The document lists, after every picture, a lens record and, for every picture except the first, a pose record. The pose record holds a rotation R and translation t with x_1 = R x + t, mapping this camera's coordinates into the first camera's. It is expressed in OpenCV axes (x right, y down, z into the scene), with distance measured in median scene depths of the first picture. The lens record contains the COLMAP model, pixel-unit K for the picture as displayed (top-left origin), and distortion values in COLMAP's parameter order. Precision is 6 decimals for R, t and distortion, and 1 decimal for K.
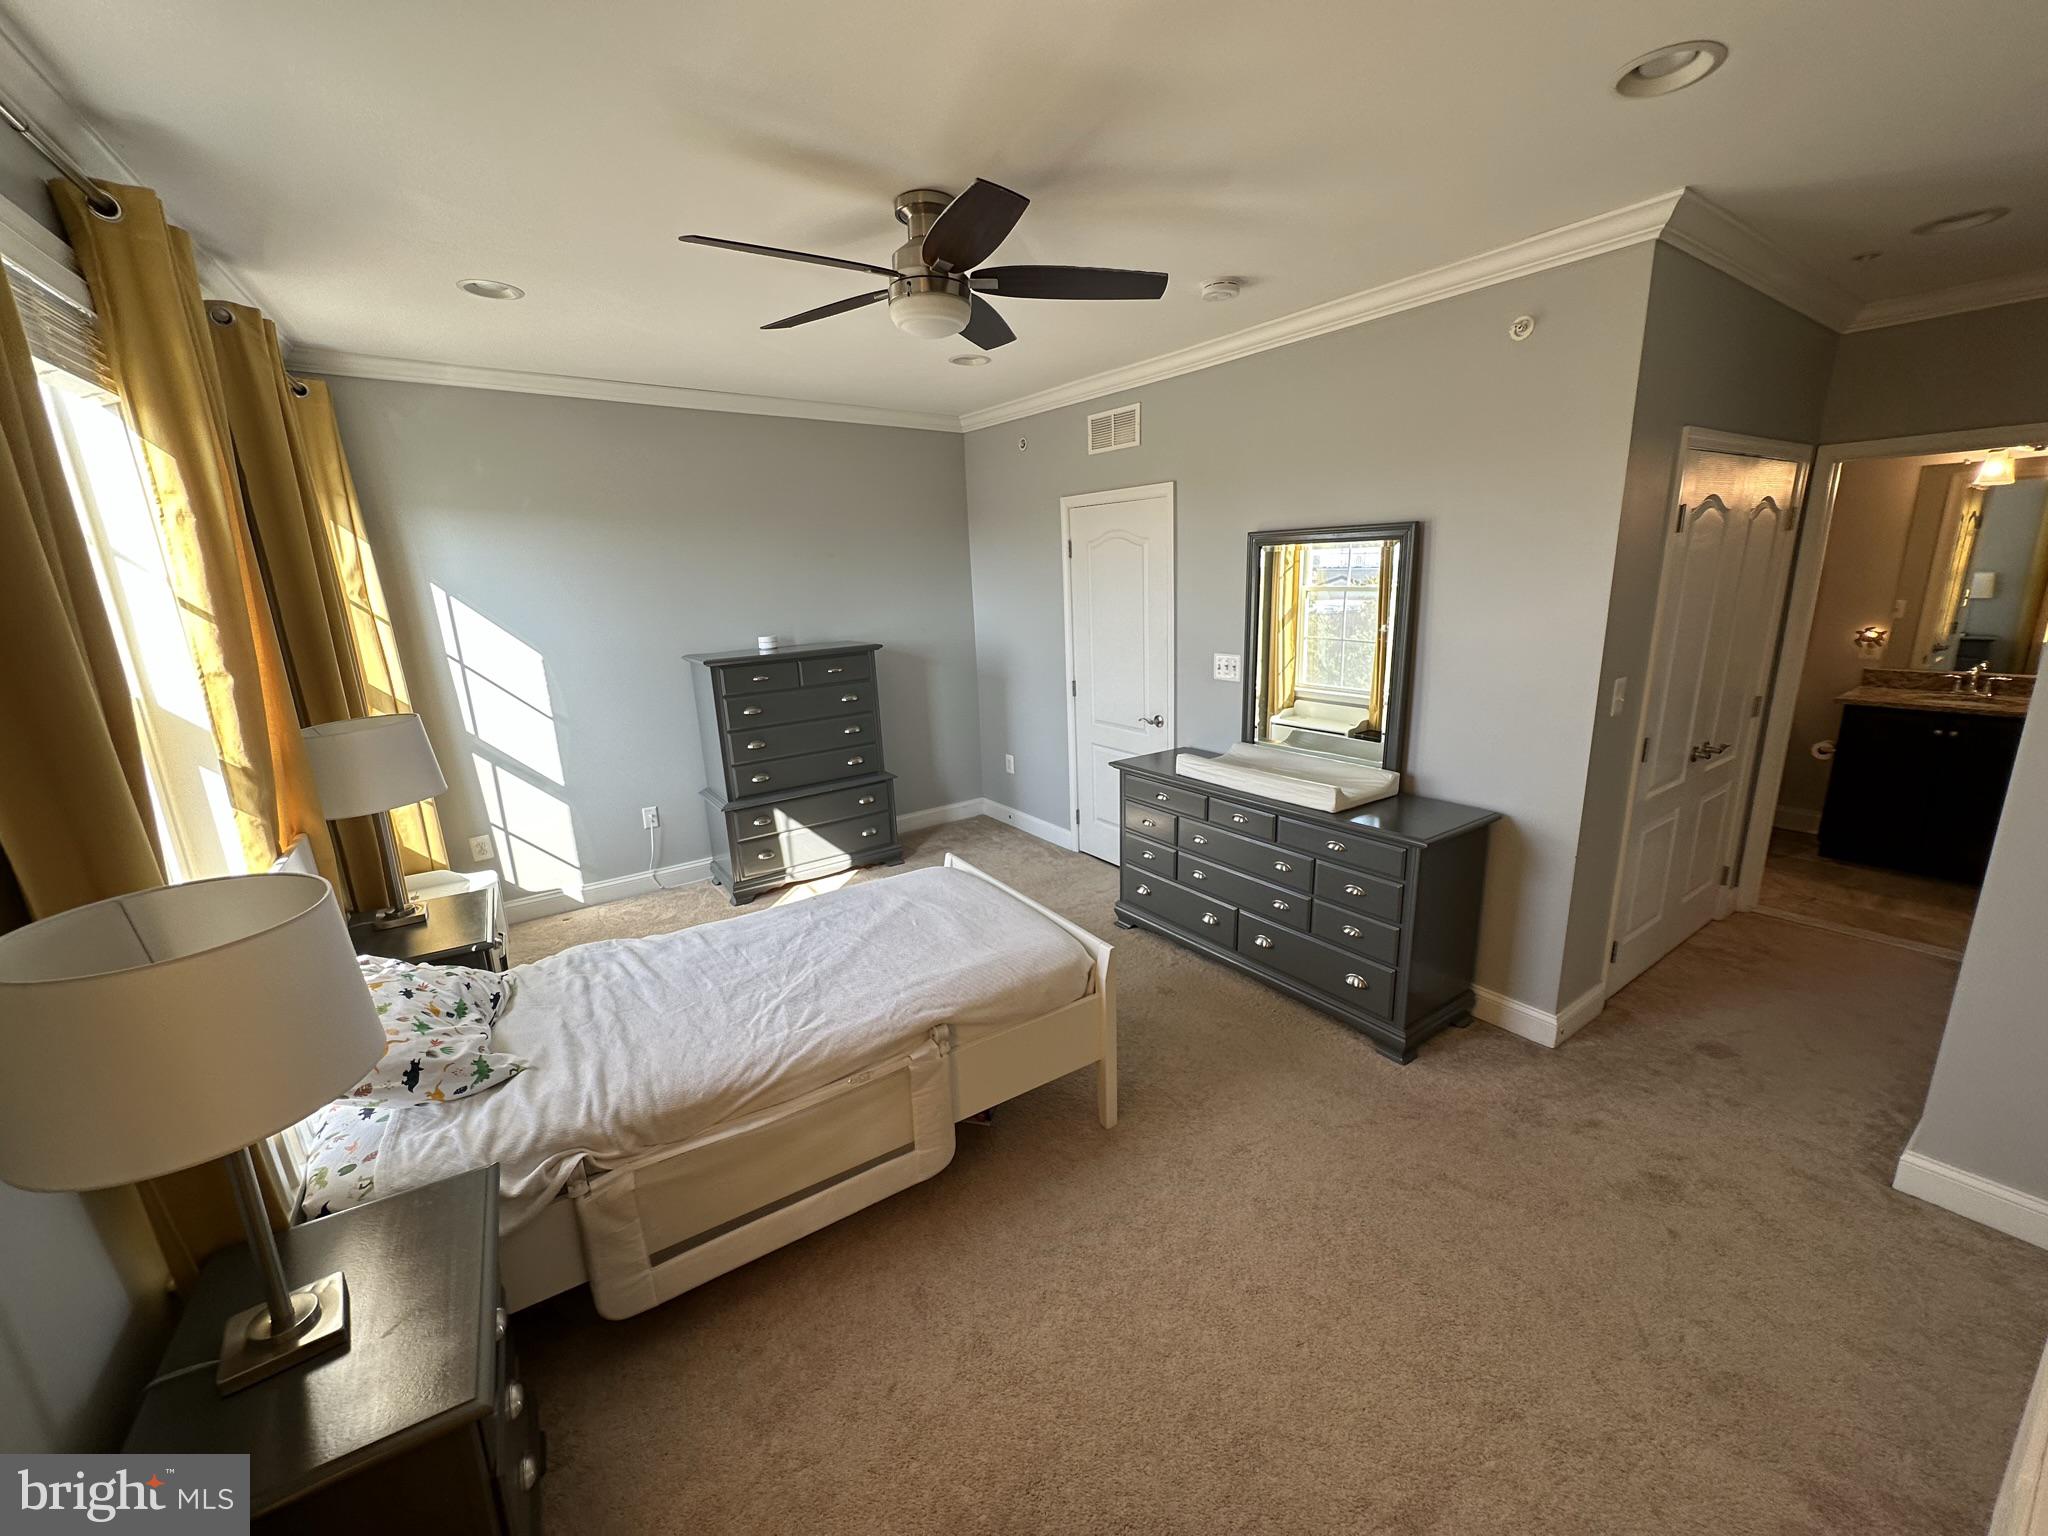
lens RADIAL K [[813.4, 0, 1024.0], [0, 813.4, 768.0], [0, 0, 1]] dist [-0.002015, 0.000324]
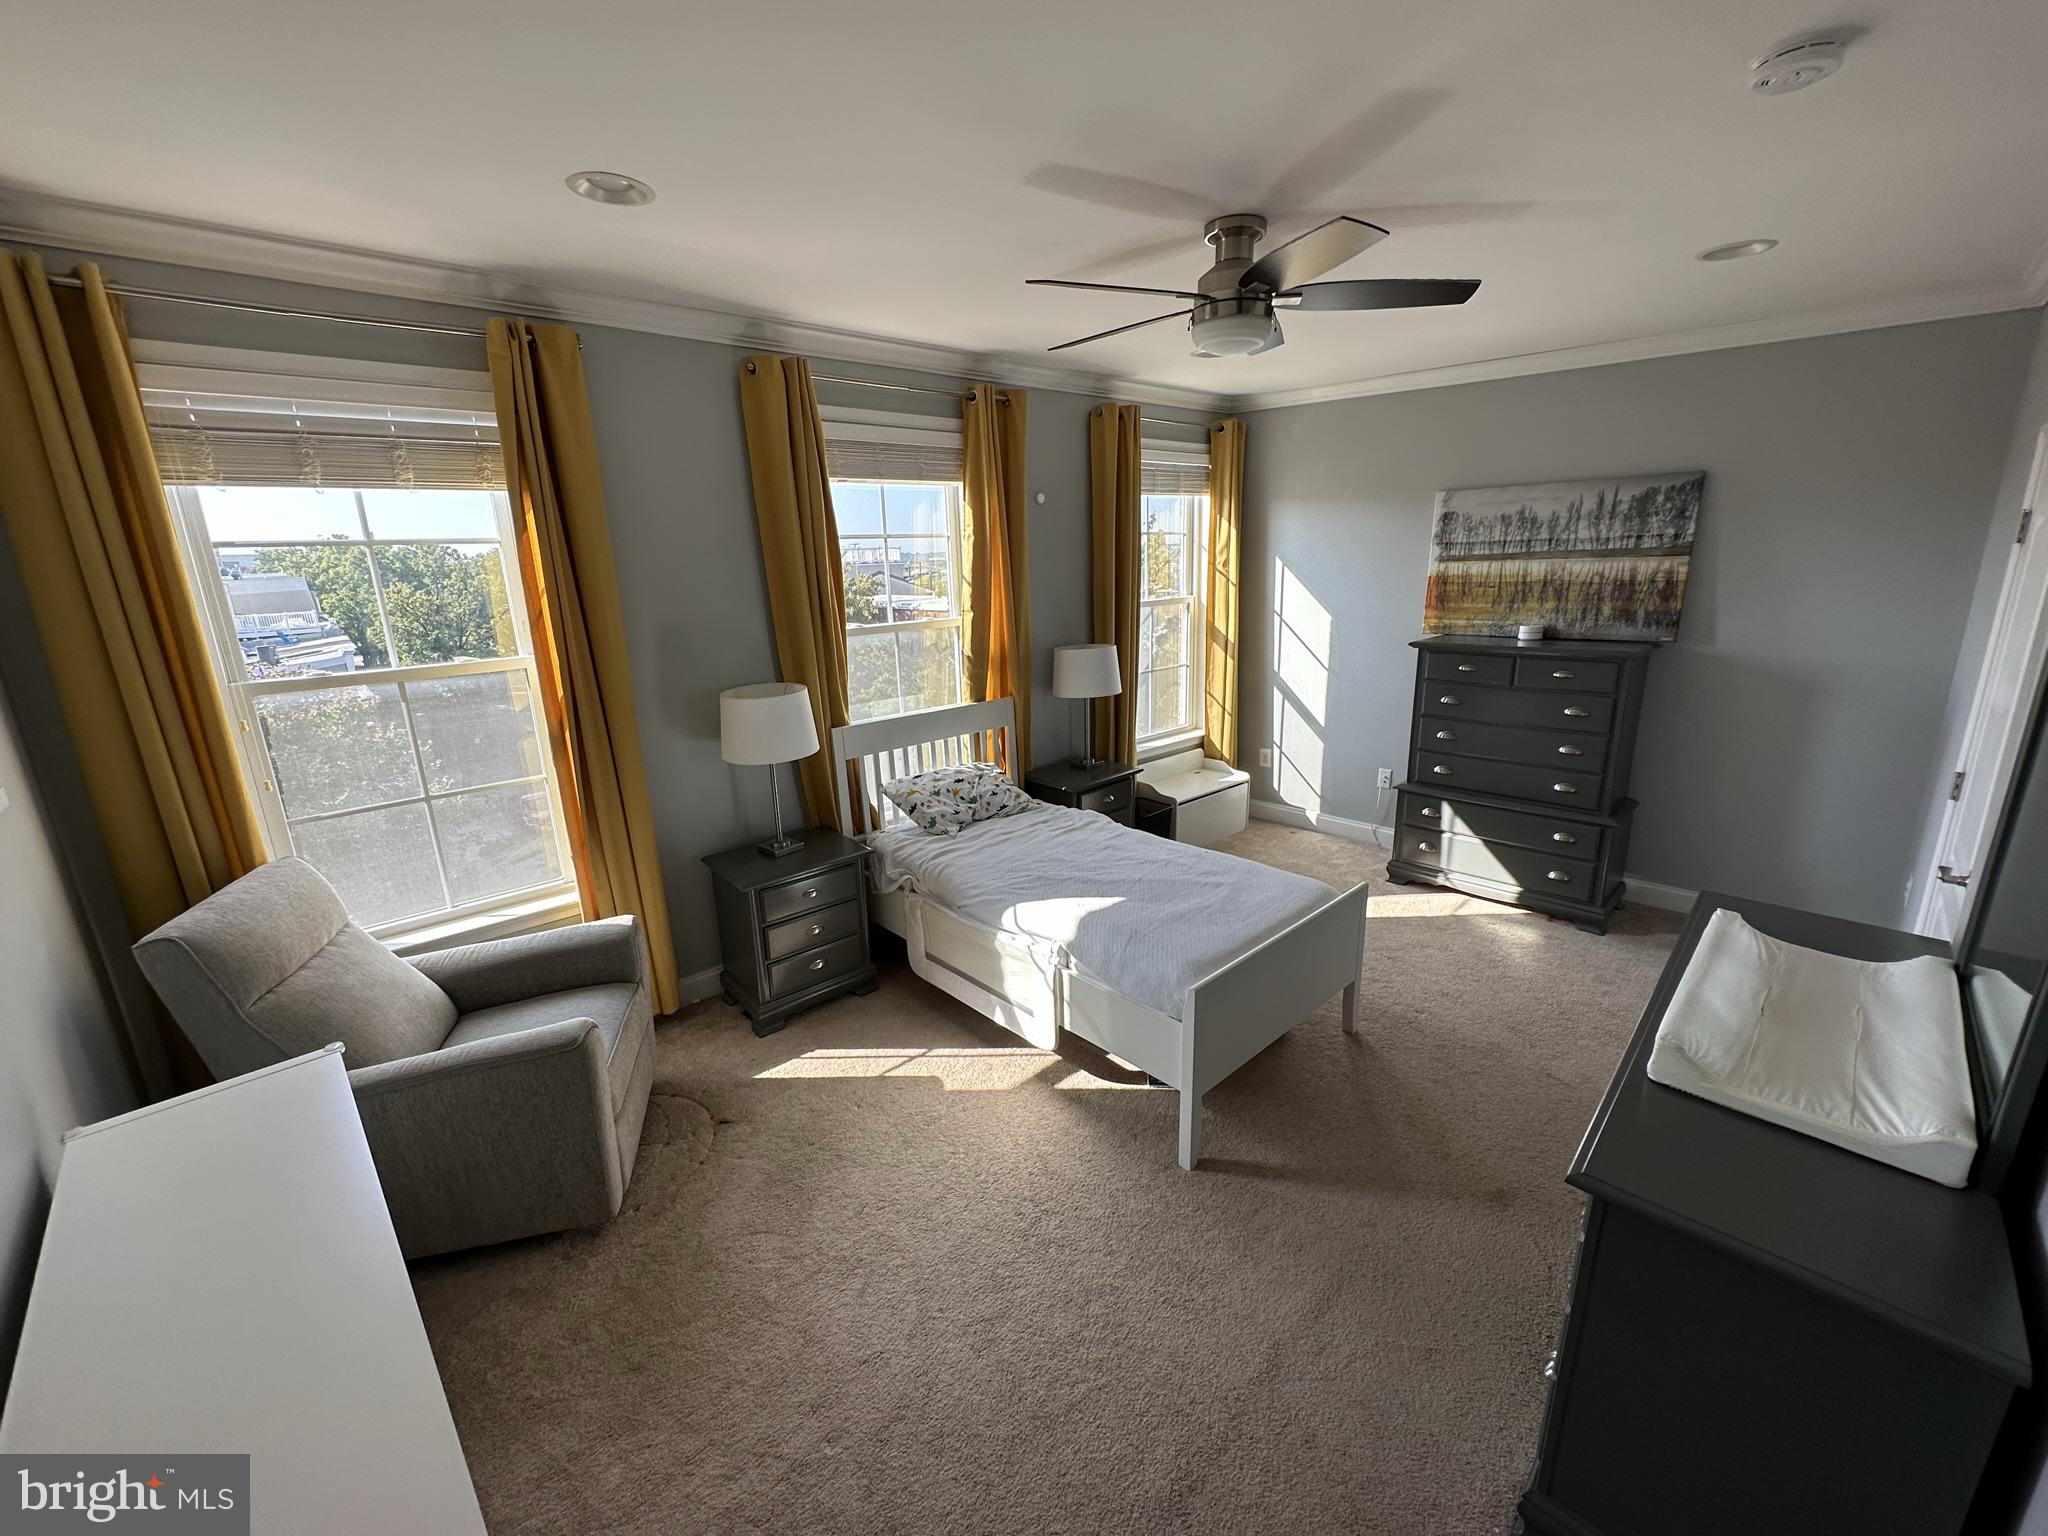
lens RADIAL K [[813.4, 0, 1024.0], [0, 813.4, 768.0], [0, 0, 1]] dist [-0.002015, 0.000324]
pose [[0.148371, 0.270538, -0.951207, 0.537856], [-0.204852, 0.949399, 0.238071, -0.120435], [0.967482, 0.159534, 0.196284, 0.360756]]
